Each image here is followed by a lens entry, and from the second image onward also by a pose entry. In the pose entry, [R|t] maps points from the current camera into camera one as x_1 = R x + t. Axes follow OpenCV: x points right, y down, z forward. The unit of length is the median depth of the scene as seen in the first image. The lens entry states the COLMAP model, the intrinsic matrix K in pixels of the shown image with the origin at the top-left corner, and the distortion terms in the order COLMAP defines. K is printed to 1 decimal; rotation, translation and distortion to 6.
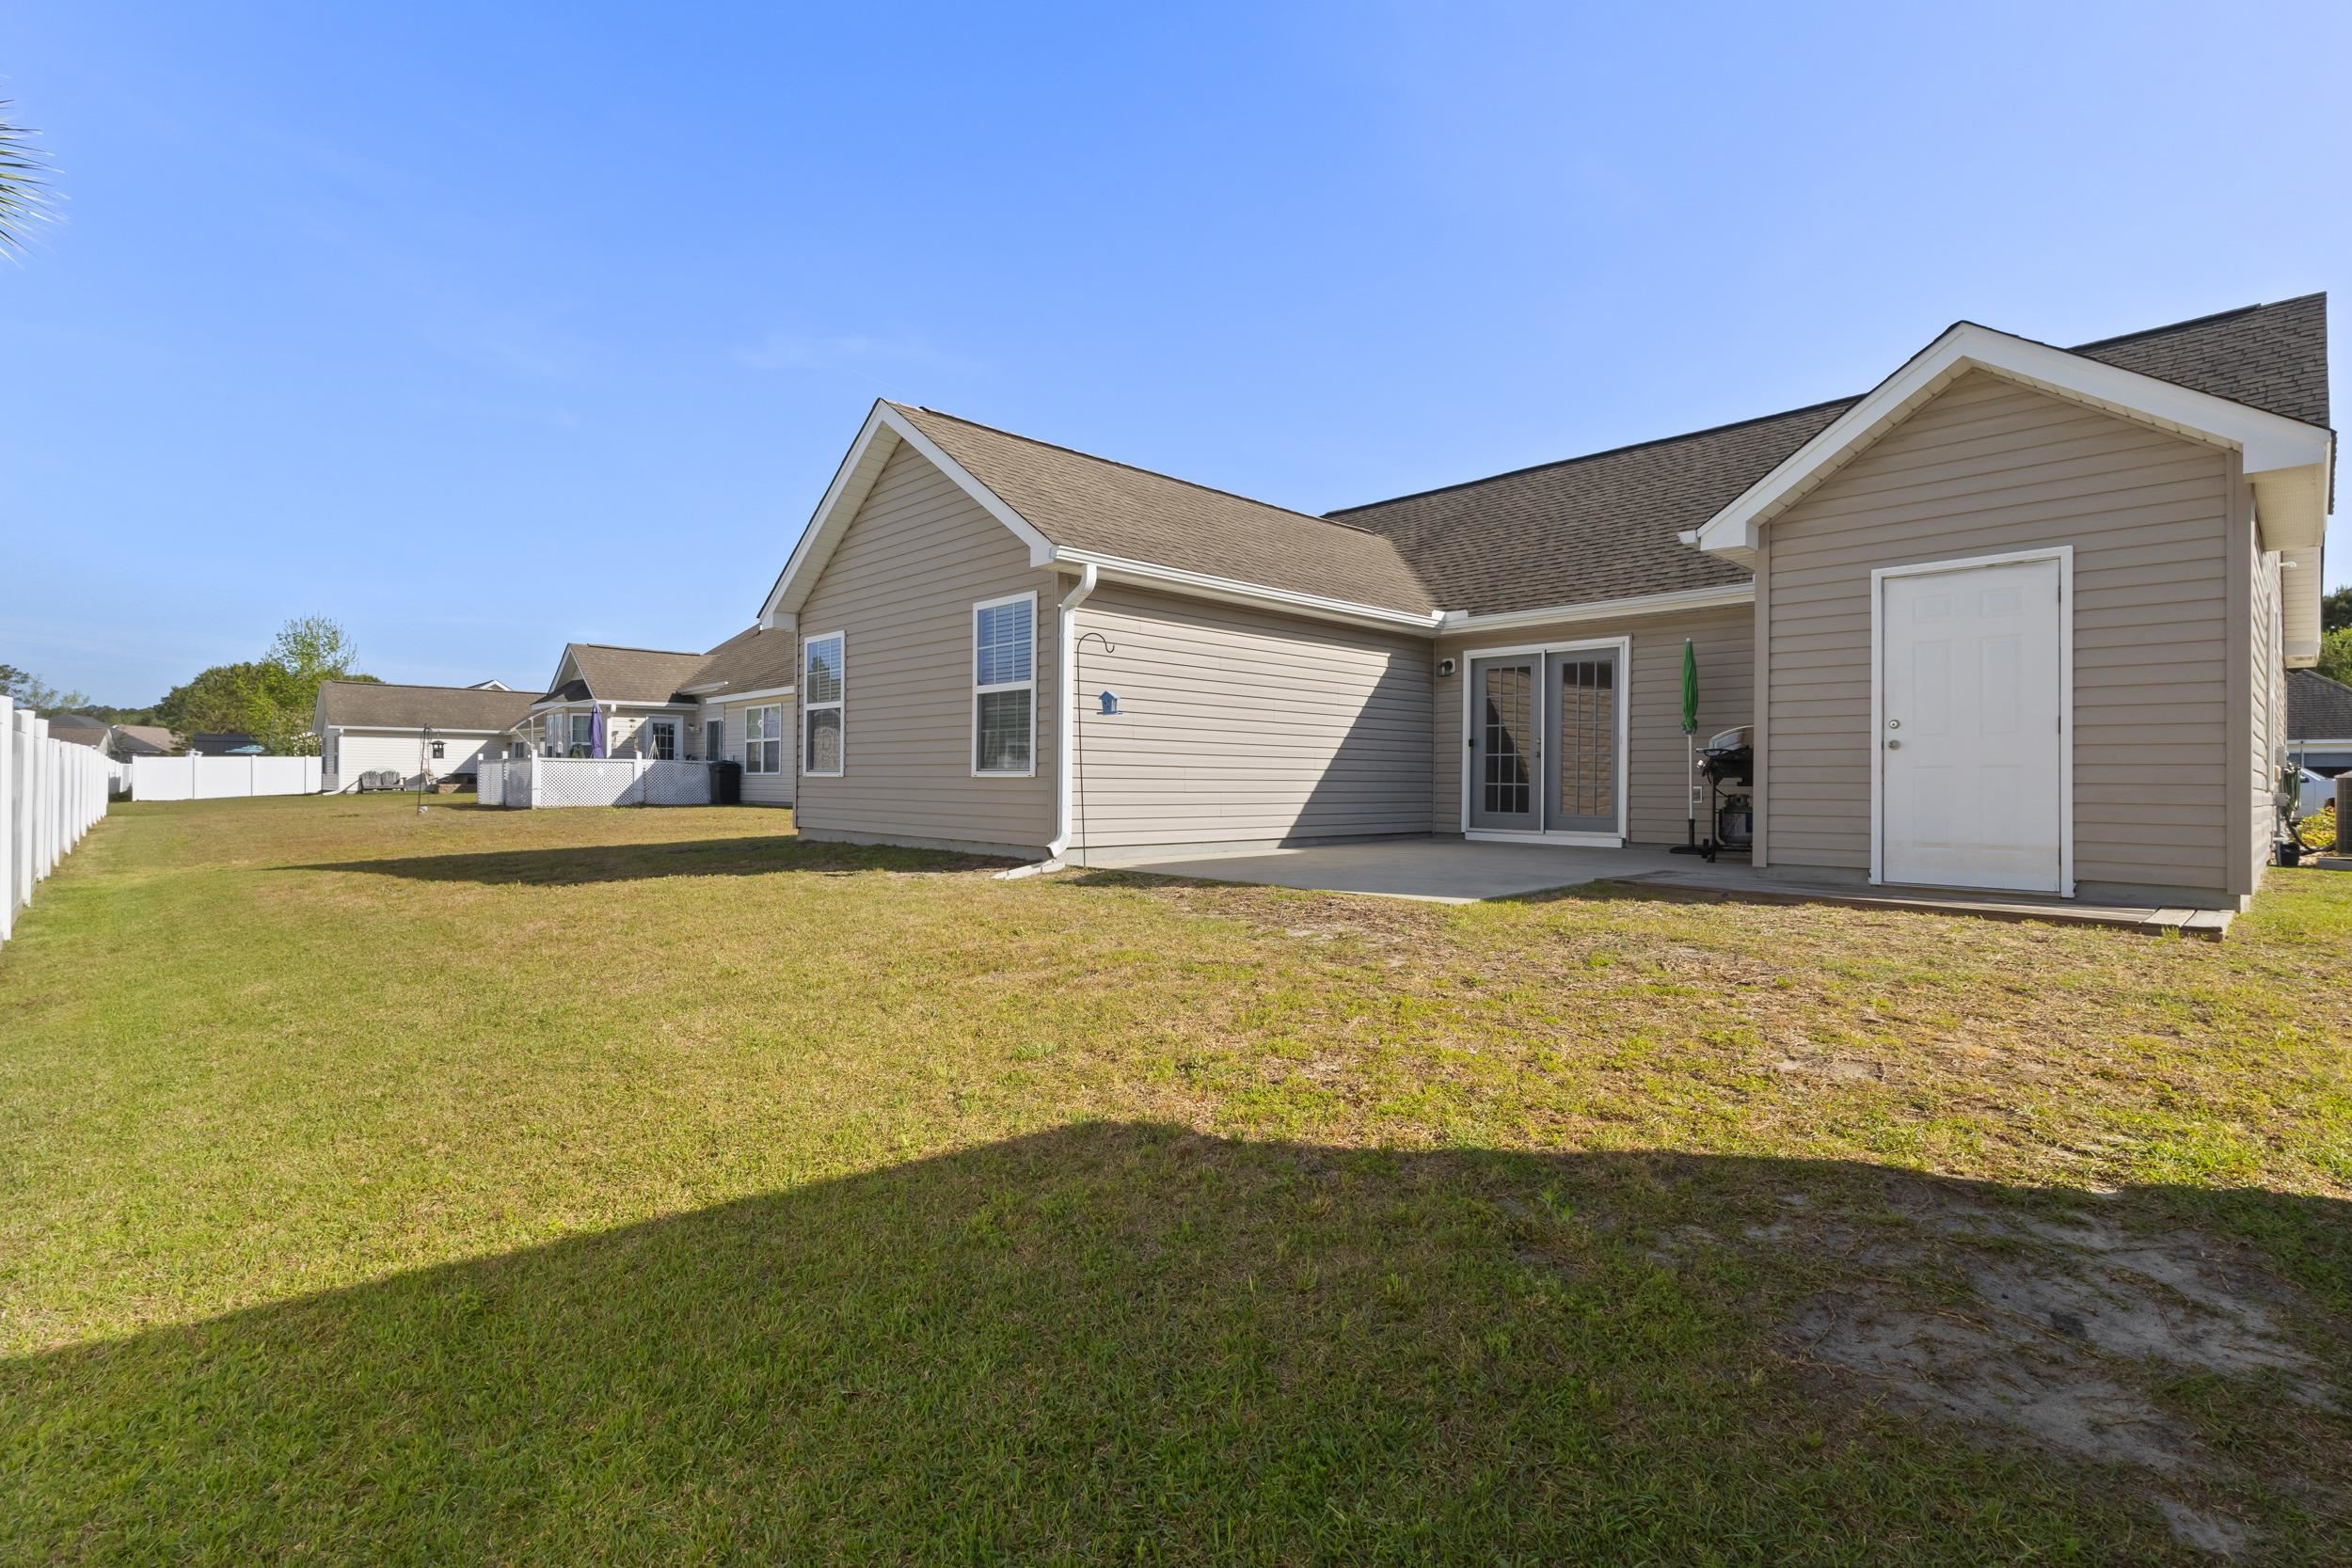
lens RADIAL K [[1095.9, 0, 1181.5], [0, 1095.9, 785.0], [0, 0, 1]] dist [0.001530, 0.001016]
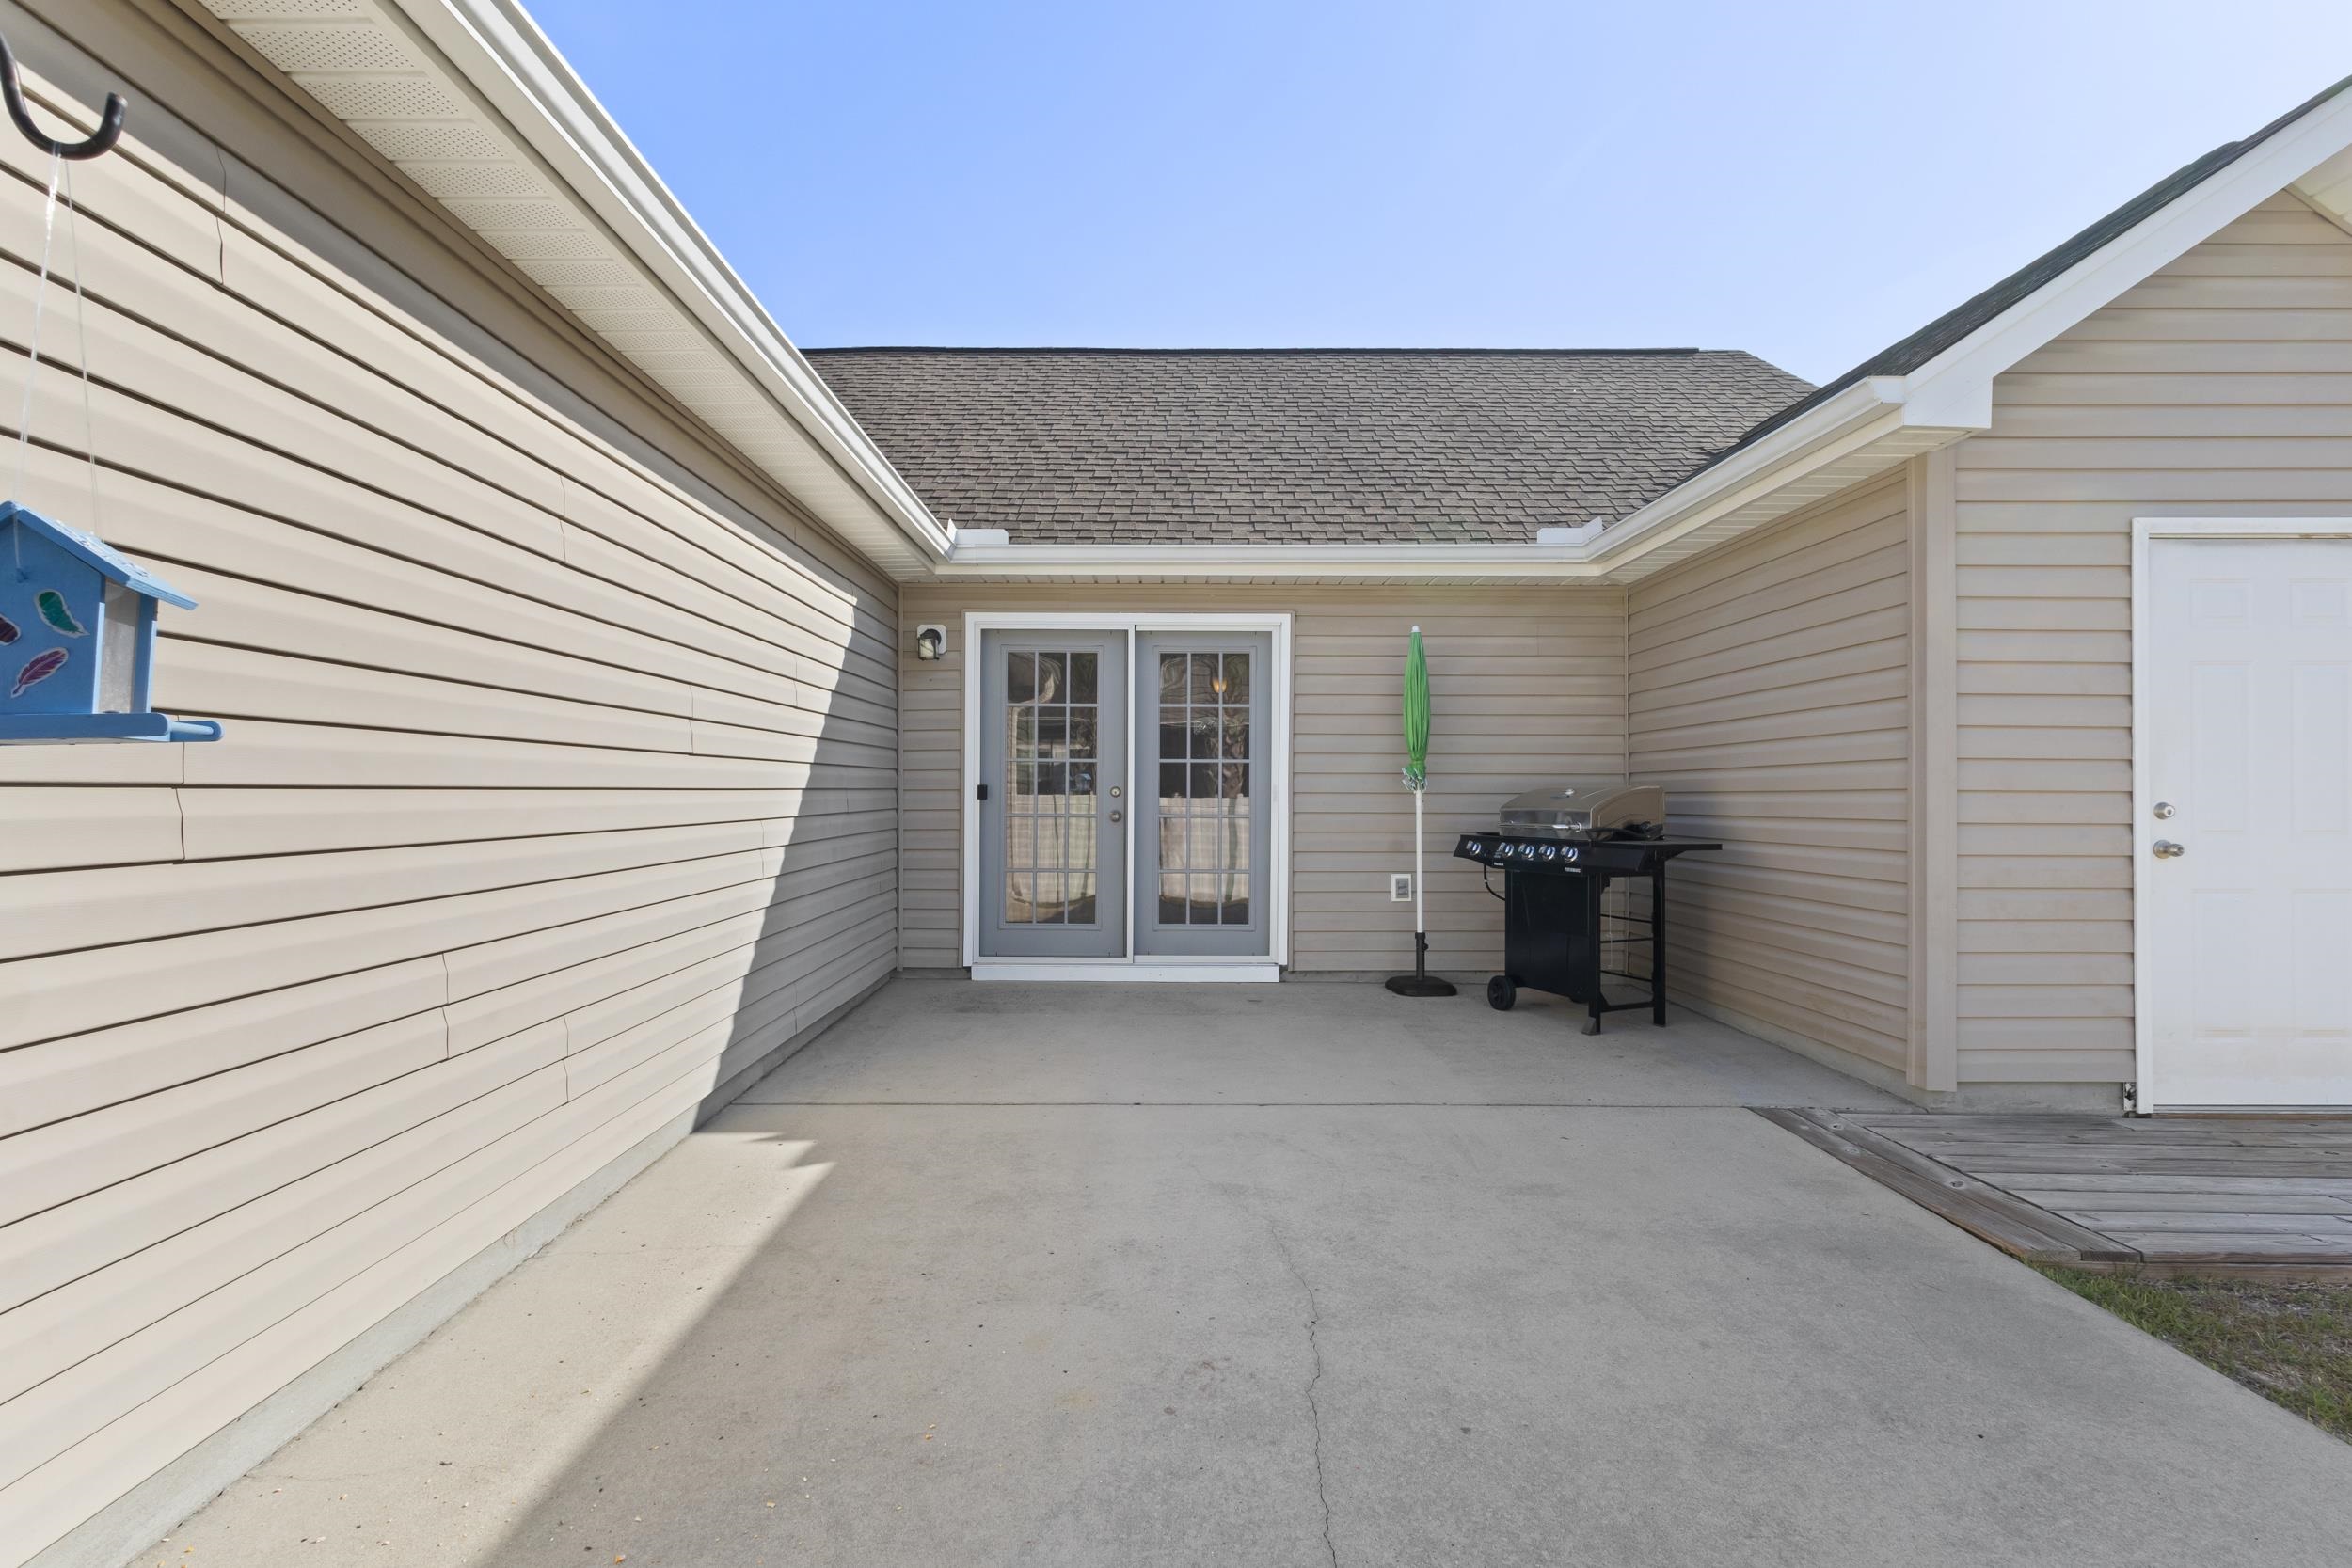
lens RADIAL K [[1095.9, 0, 1175.4], [0, 1095.9, 778.9], [0, 0, 1]] dist [0.001530, 0.001016]
pose [[0.695387, -0.000017, 0.718636, -0.047303], [0.004368, 0.999982, -0.004203, -0.046212], [-0.718623, 0.006062, 0.695374, 0.636222]]
